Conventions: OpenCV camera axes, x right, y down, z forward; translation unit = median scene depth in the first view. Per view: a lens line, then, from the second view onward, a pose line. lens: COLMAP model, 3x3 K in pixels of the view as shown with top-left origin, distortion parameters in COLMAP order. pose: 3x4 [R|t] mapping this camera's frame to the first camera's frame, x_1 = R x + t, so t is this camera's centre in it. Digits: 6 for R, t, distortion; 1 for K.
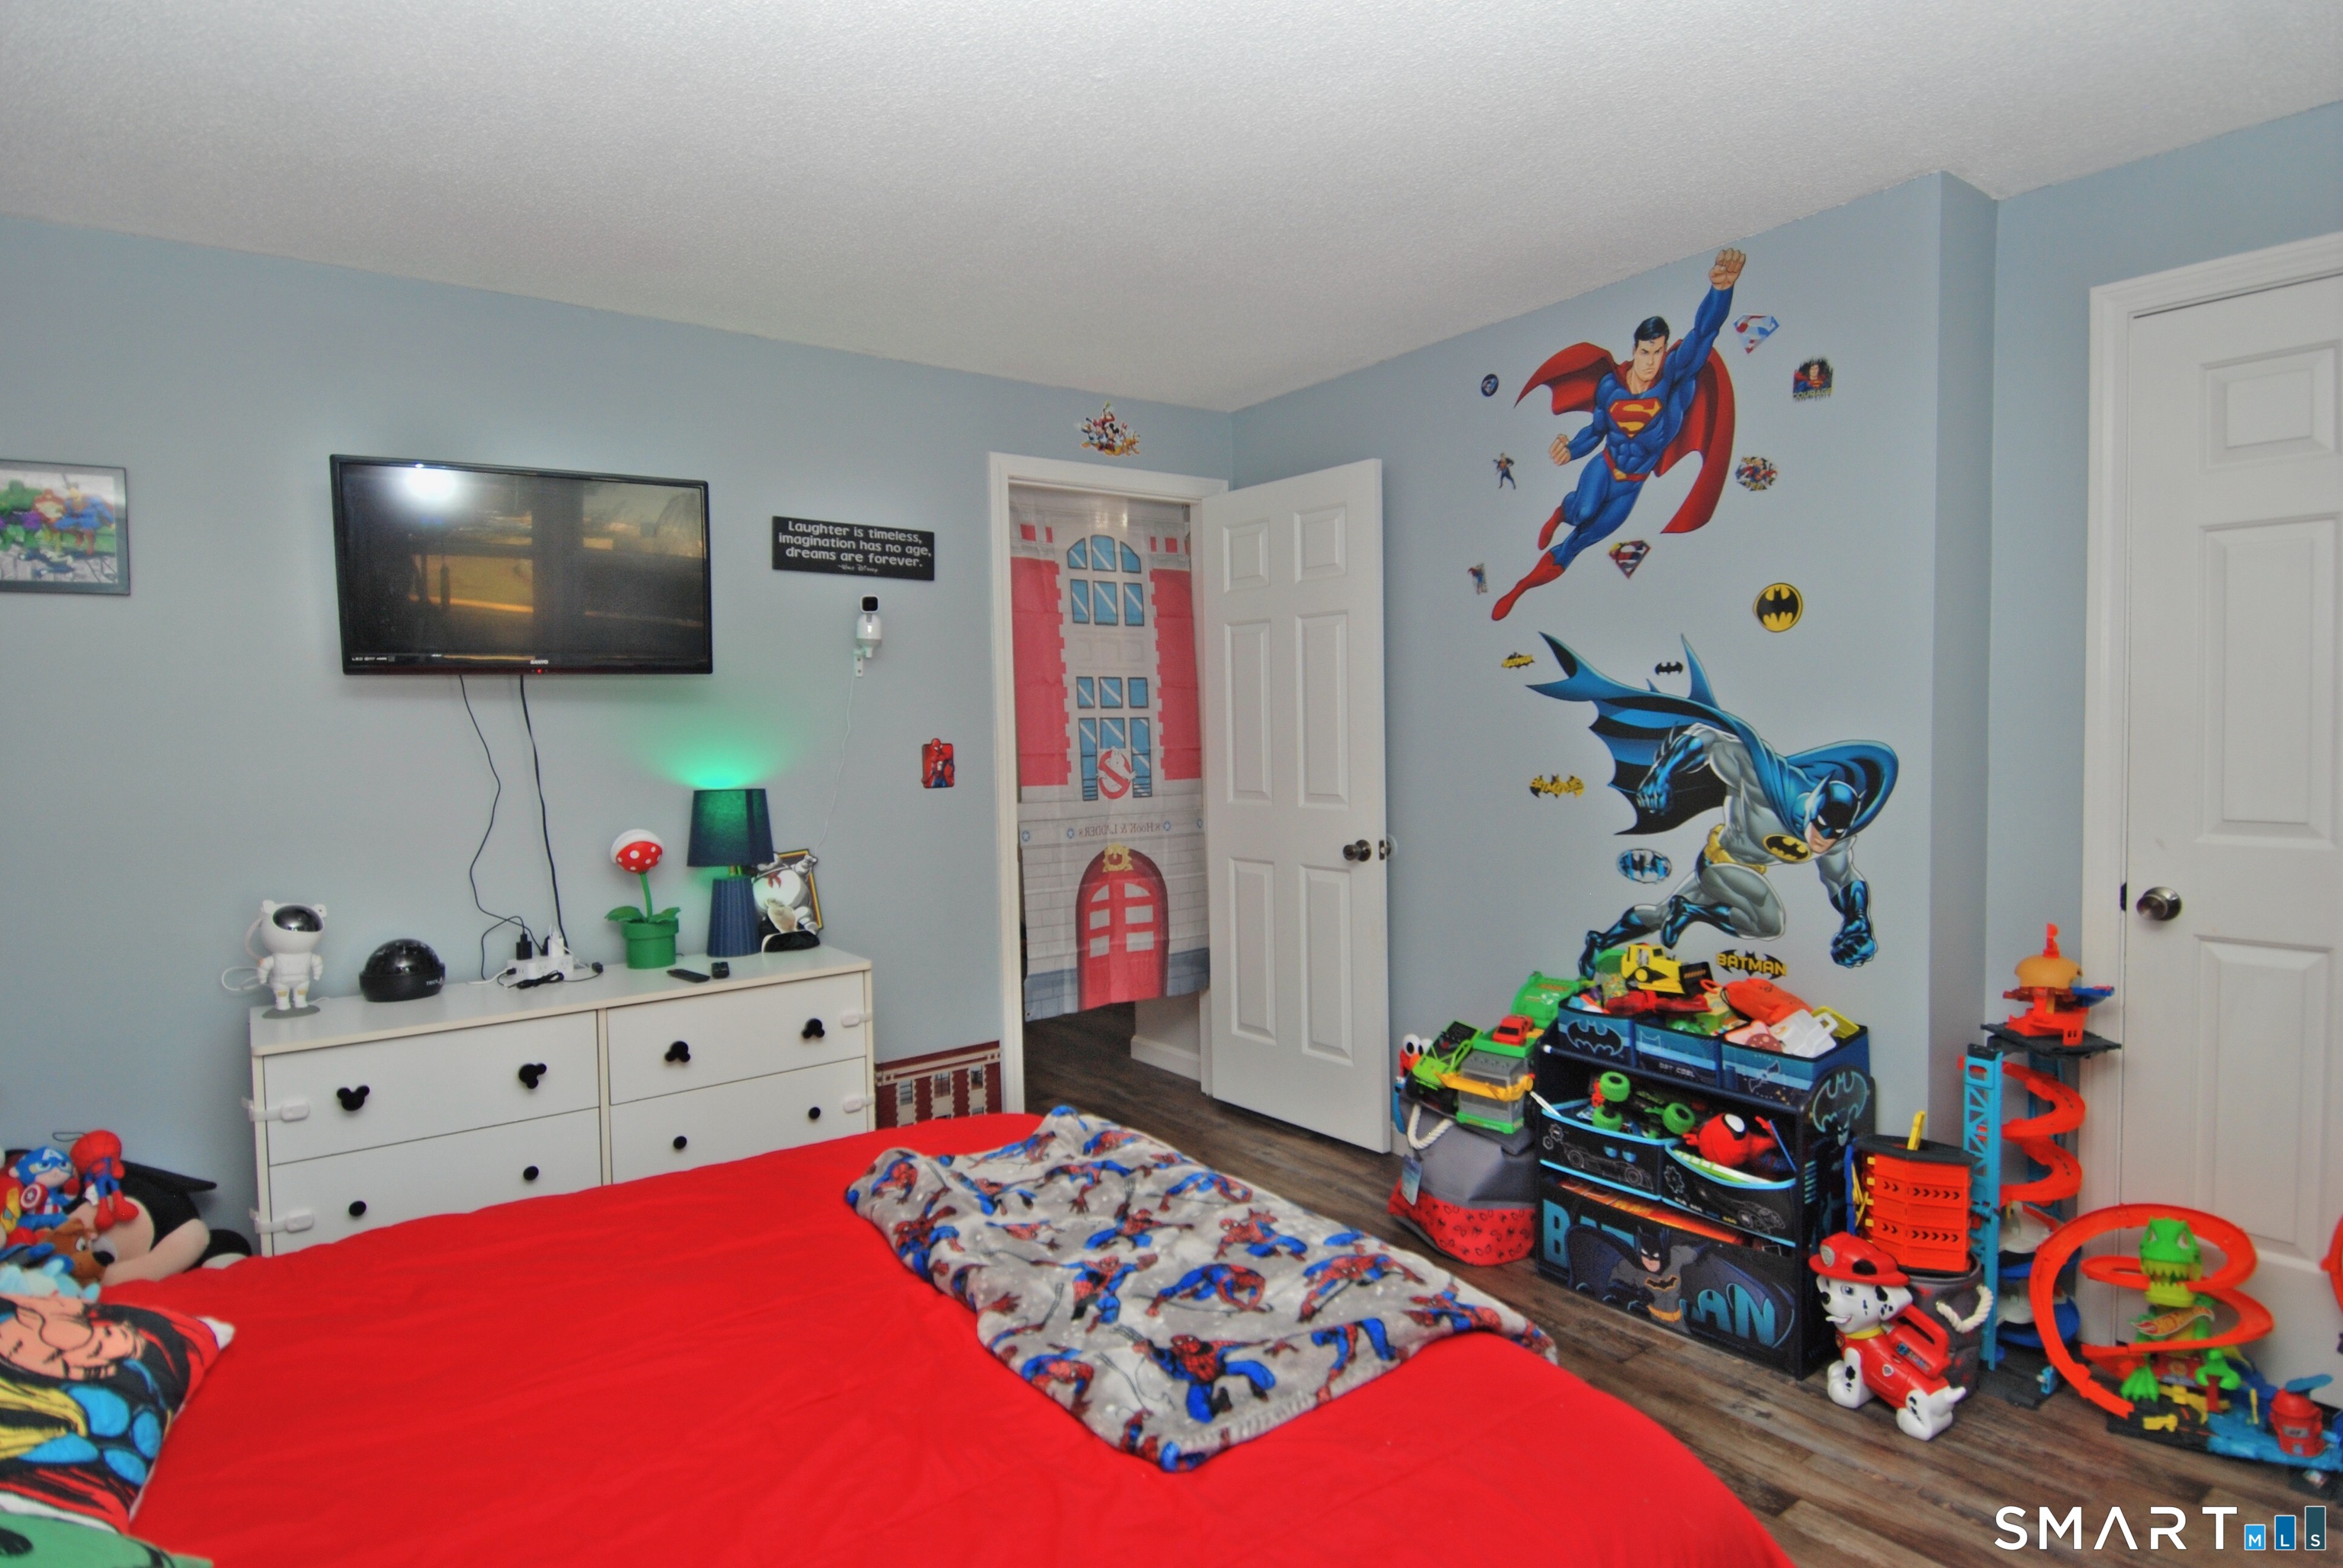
lens RADIAL K [[1240.0, 0, 1193.8], [0, 1240.0, 776.0], [0, 0, 1]] dist [0.047874, -0.054801]
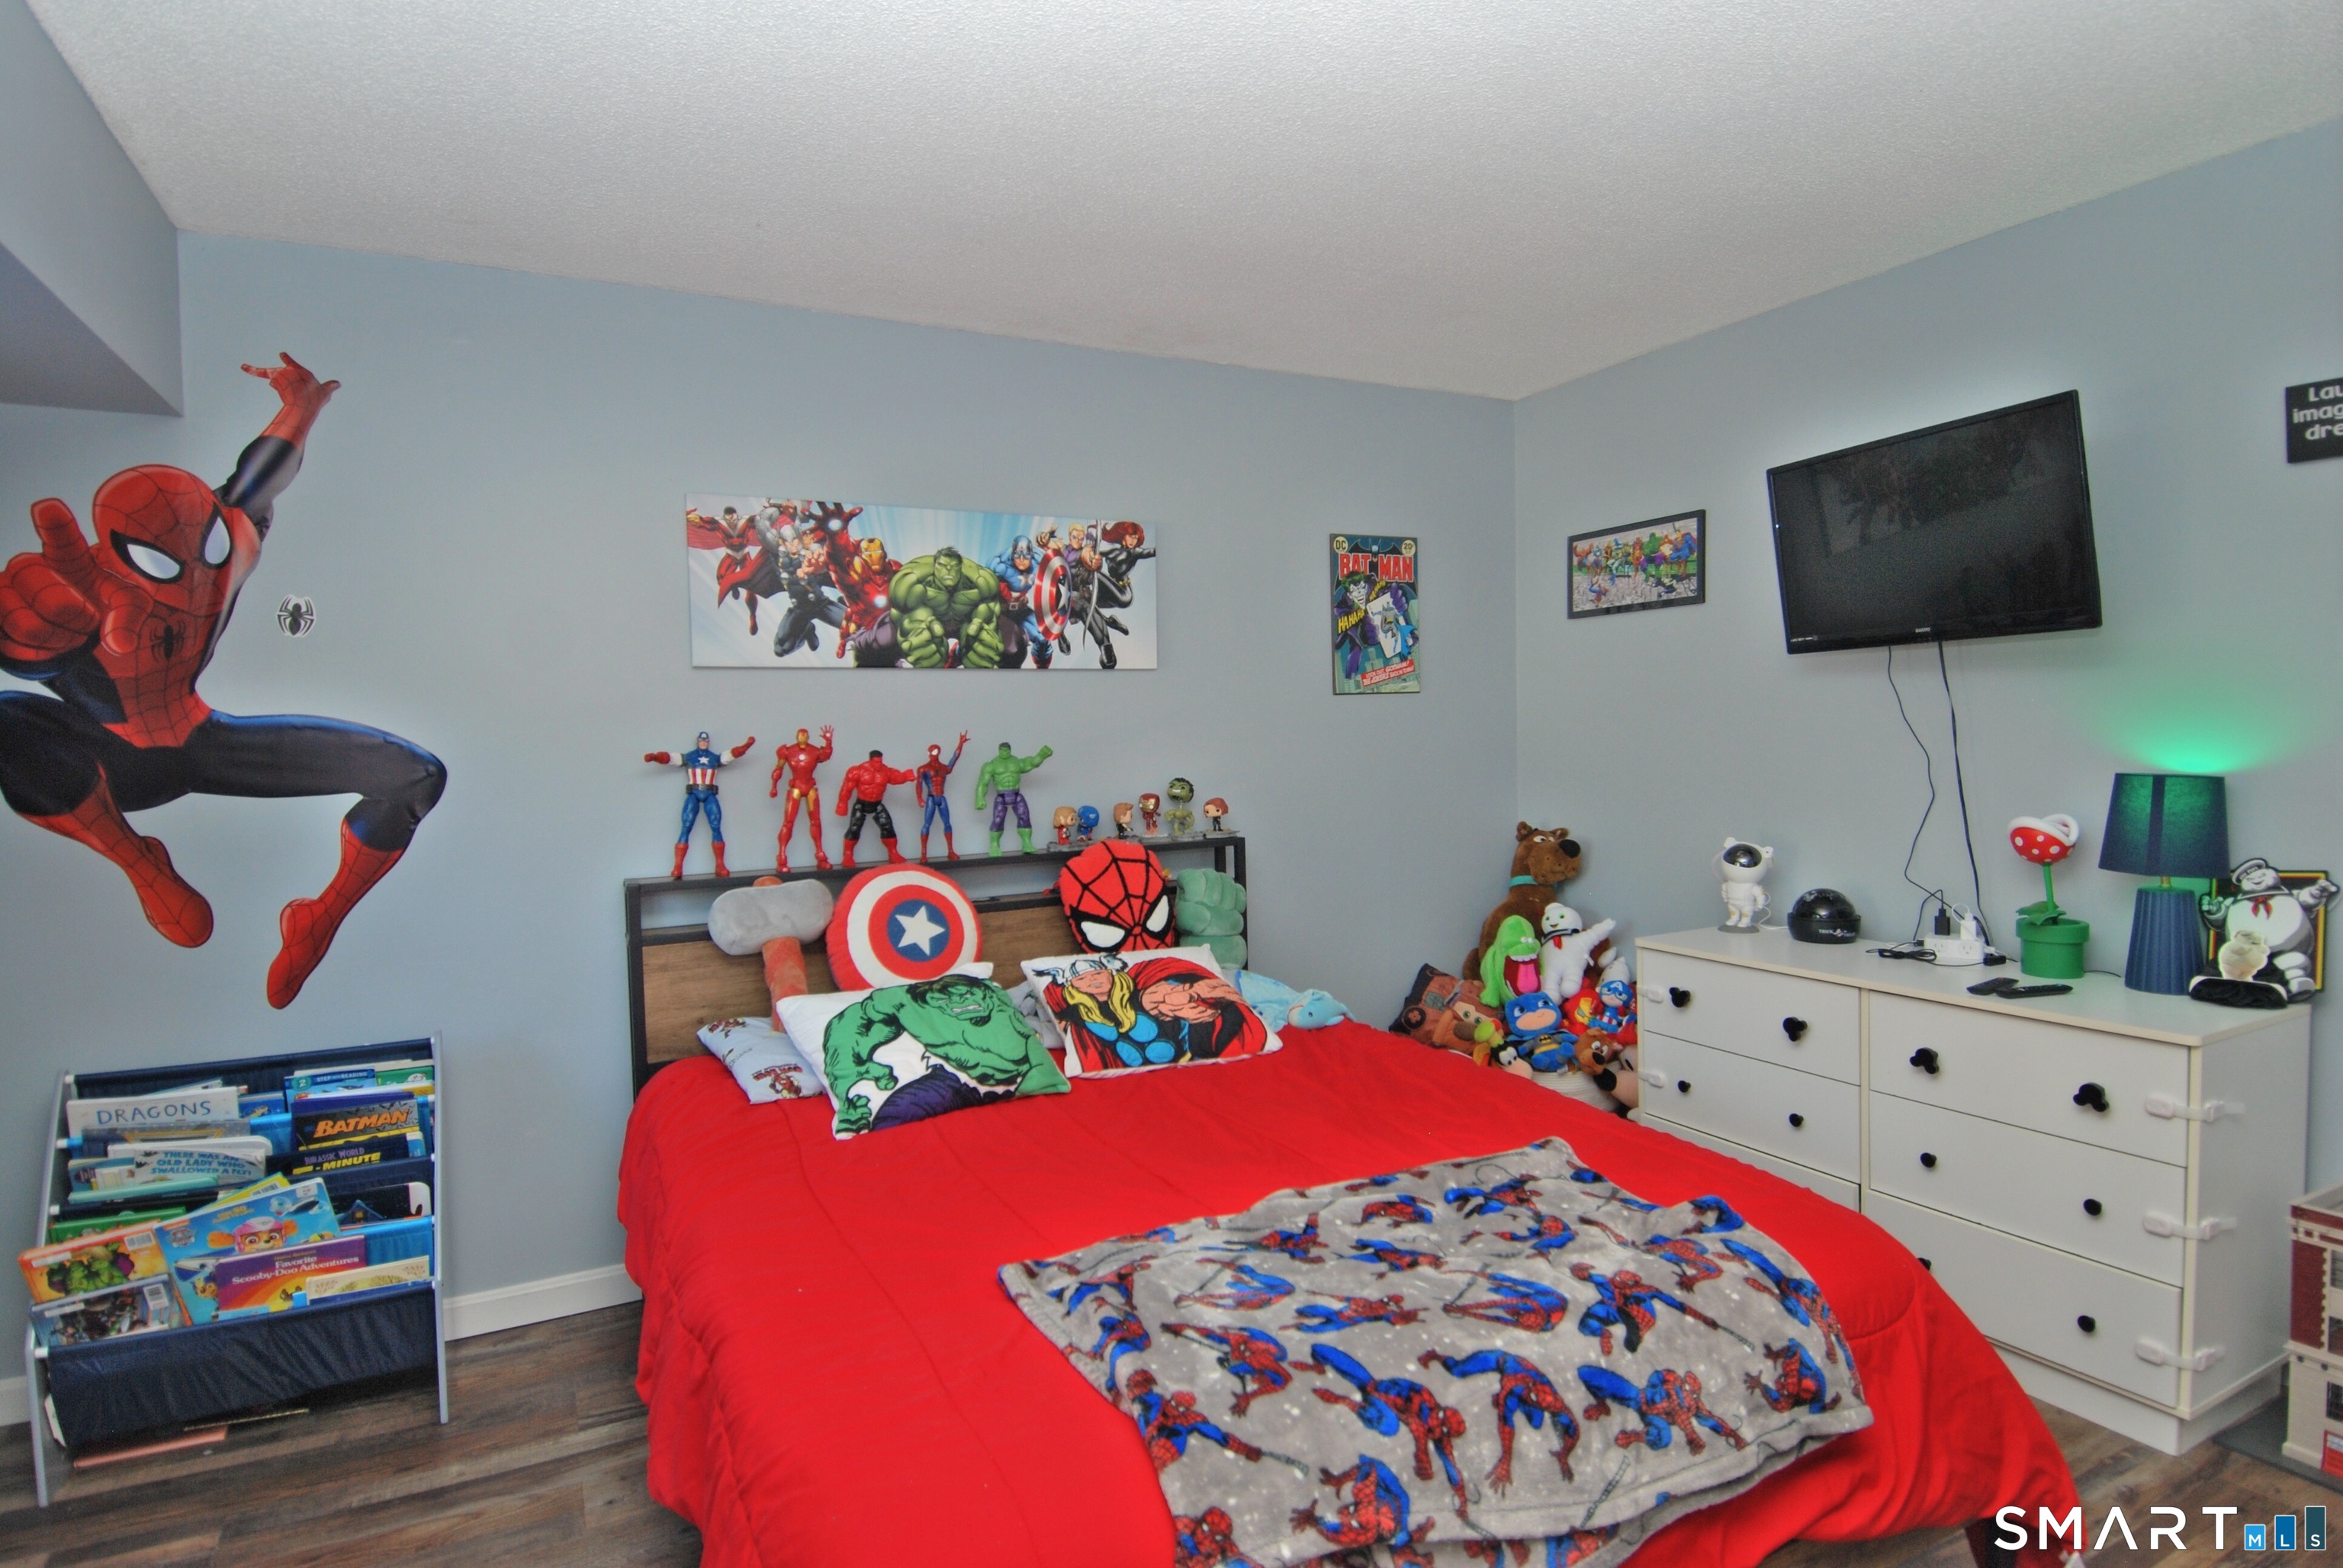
lens RADIAL K [[1240.0, 0, 1193.8], [0, 1240.0, 776.0], [0, 0, 1]] dist [0.047874, -0.054801]
pose [[-0.154321, 0.062347, -0.986052, 0.489198], [-0.012152, 0.997812, 0.064993, -0.031789], [0.987946, 0.022013, -0.153226, 0.548761]]
